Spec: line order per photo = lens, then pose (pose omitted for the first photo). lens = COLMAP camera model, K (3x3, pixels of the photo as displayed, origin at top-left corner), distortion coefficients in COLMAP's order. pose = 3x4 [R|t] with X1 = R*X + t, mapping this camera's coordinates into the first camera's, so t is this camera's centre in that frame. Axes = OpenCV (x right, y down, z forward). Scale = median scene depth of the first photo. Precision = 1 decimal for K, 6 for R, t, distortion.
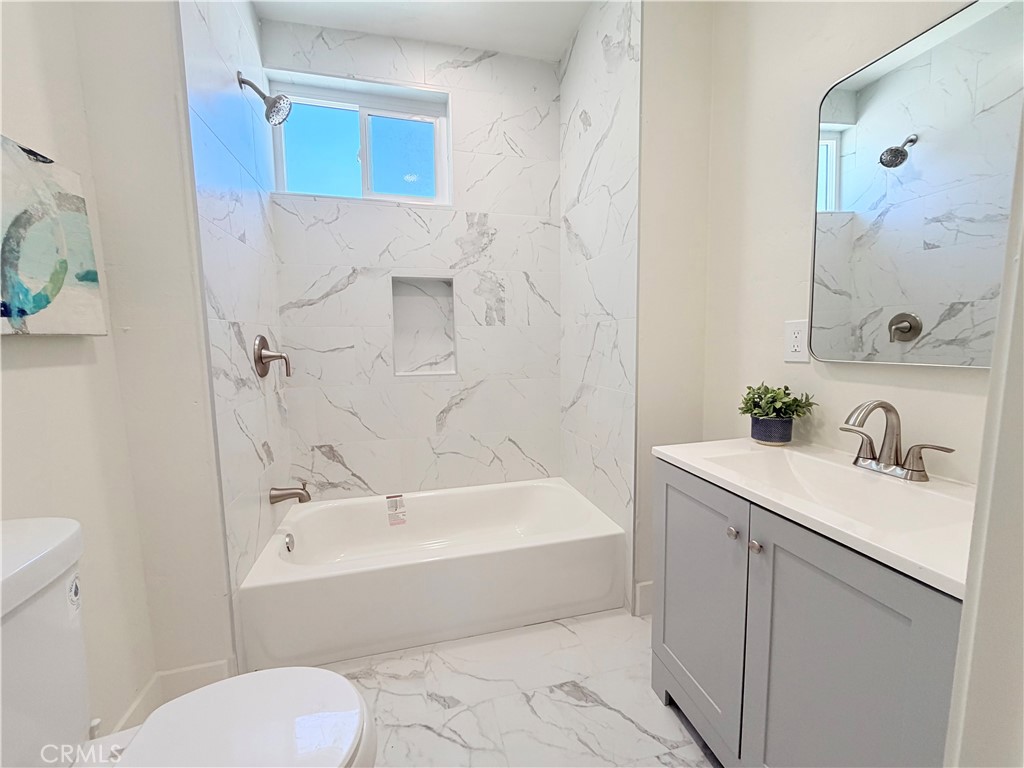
lens RADIAL K [[407.4, 0, 508.2], [0, 407.4, 384.5], [0, 0, 1]] dist [-0.001324, 0.000279]
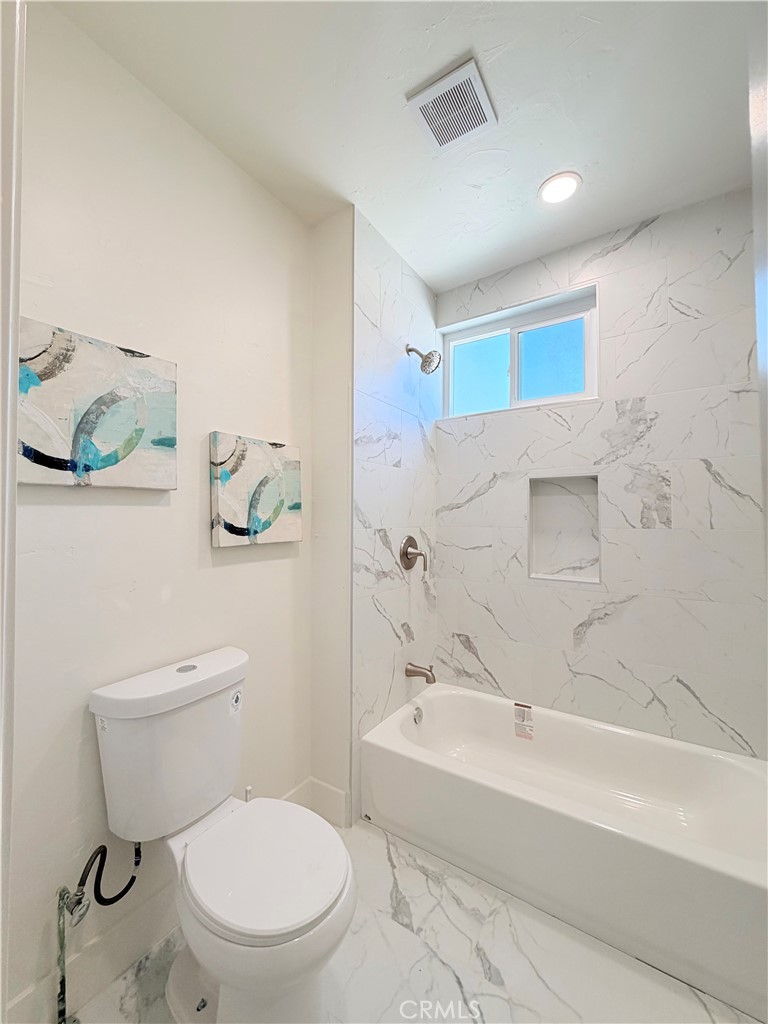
lens RADIAL K [[407.4, 0, 383.3], [0, 407.4, 508.3], [0, 0, 1]] dist [-0.001324, 0.000279]
pose [[0.669368, -0.006876, -0.742900, 0.252862], [-0.091554, 0.991572, -0.091670, -0.076674], [0.737269, 0.129376, 0.663096, 0.087139]]
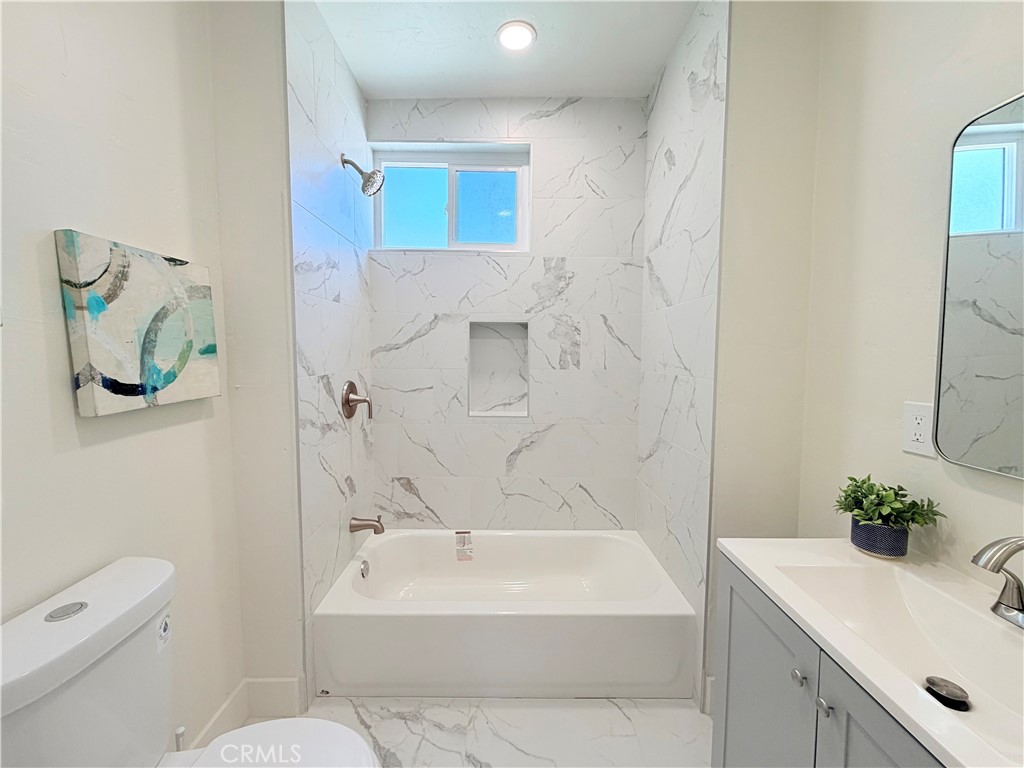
lens RADIAL K [[407.4, 0, 508.0], [0, 407.4, 385.5], [0, 0, 1]] dist [-0.001324, 0.000279]
pose [[0.969067, 0.039104, -0.243681, 0.081453], [-0.045807, 0.998710, -0.021898, -0.095861], [0.242510, 0.032383, 0.969608, 0.017455]]
